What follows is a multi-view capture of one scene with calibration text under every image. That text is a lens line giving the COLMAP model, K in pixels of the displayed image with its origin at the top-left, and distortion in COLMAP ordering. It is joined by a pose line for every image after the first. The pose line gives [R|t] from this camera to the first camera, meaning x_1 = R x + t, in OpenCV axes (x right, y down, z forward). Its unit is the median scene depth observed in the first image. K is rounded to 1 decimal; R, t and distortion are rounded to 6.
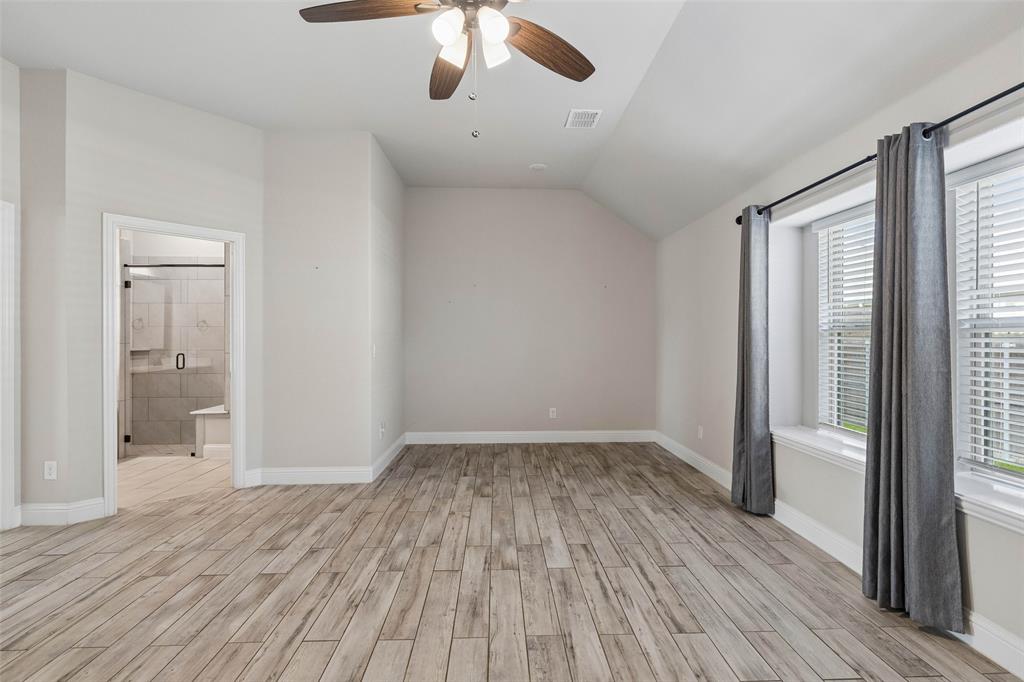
lens RADIAL K [[494.6, 0, 511.1], [0, 494.6, 339.4], [0, 0, 1]] dist [0.012207, -0.000459]
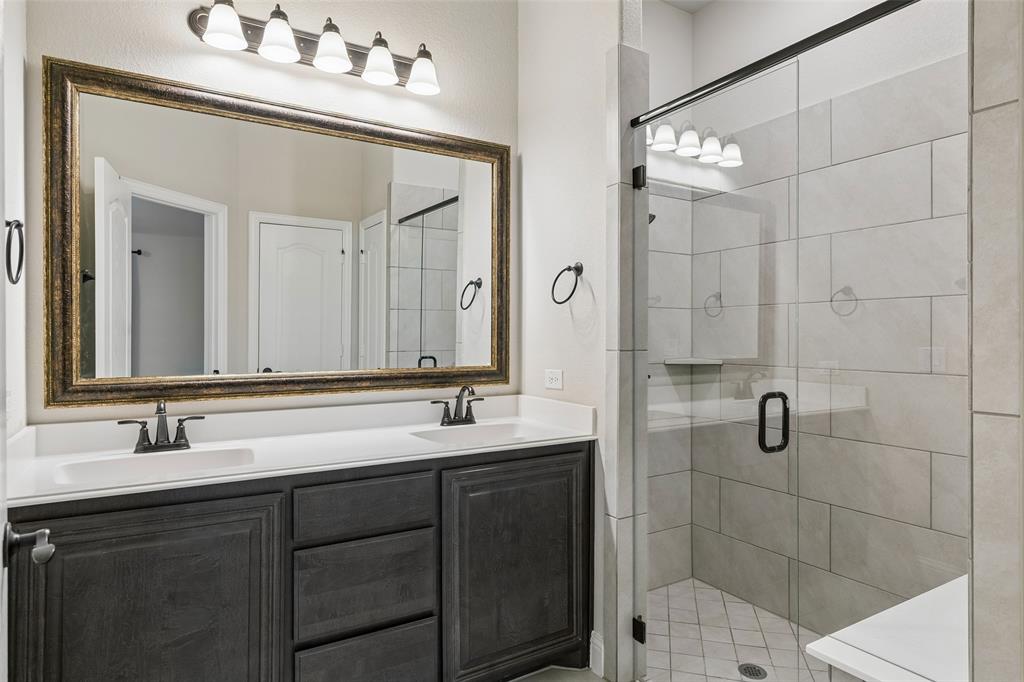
lens RADIAL K [[601.5, 0, 513.7], [0, 601.5, 337.1], [0, 0, 1]] dist [0.007656, 0.001866]
pose [[0.504317, 0.002516, -0.863515, -0.405964], [0.001060, 0.999993, 0.003533, -0.002433], [0.863518, -0.002697, 0.504311, 0.638134]]
